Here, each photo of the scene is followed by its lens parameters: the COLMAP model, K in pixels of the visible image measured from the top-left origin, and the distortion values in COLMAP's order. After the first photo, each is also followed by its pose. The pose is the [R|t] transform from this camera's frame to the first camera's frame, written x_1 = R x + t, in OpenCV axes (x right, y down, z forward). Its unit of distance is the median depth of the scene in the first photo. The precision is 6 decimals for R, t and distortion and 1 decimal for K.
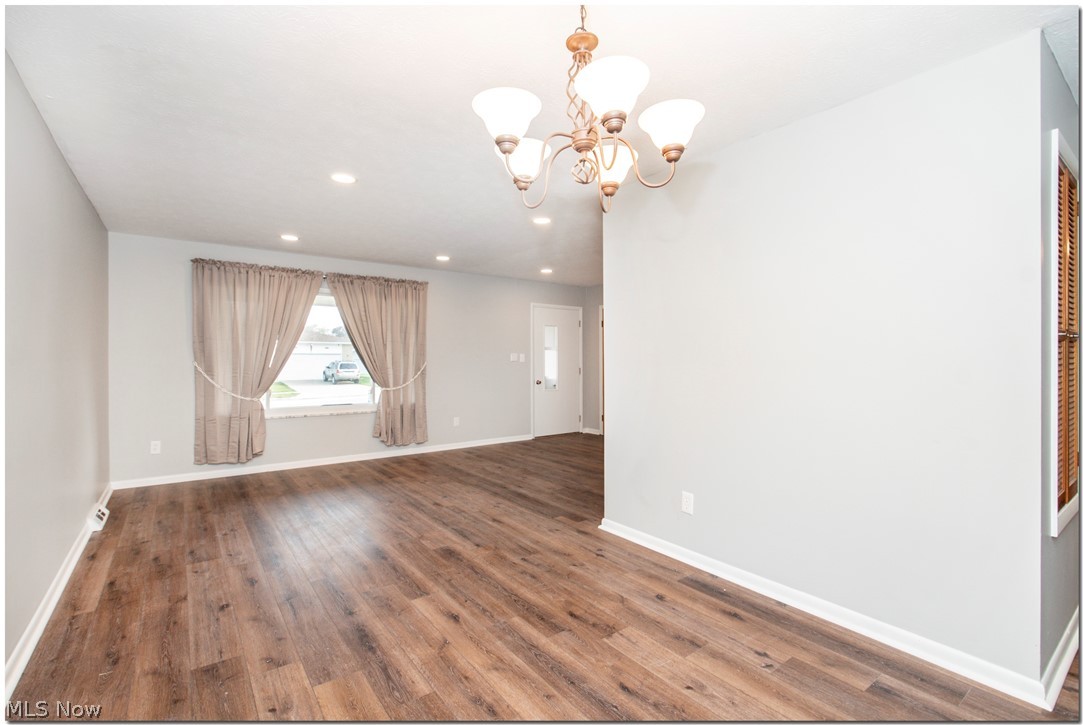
lens RADIAL K [[491.7, 0, 544.3], [0, 491.7, 363.1], [0, 0, 1]] dist [-0.003289, -0.001377]
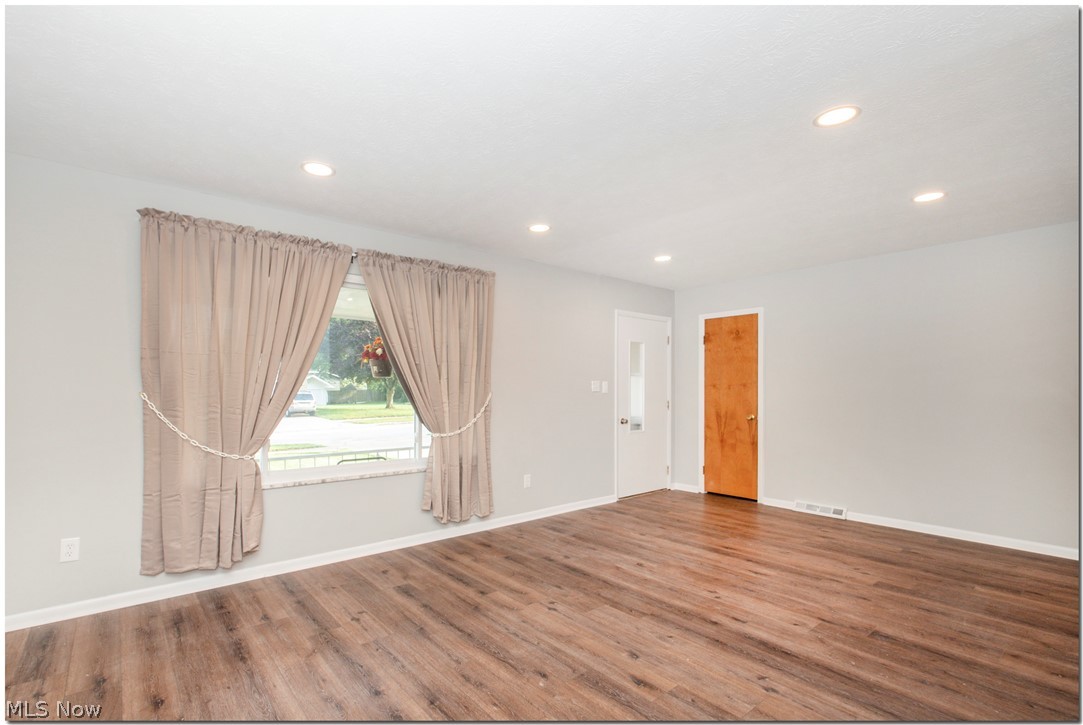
lens RADIAL K [[491.7, 0, 492.5], [0, 491.7, 388.4], [0, 0, 1]] dist [-0.003289, -0.001377]
pose [[0.999894, 0.001356, 0.014470, -0.291023], [-0.001216, 0.999953, -0.009670, -0.002247], [-0.014483, 0.009652, 0.999849, 0.392272]]
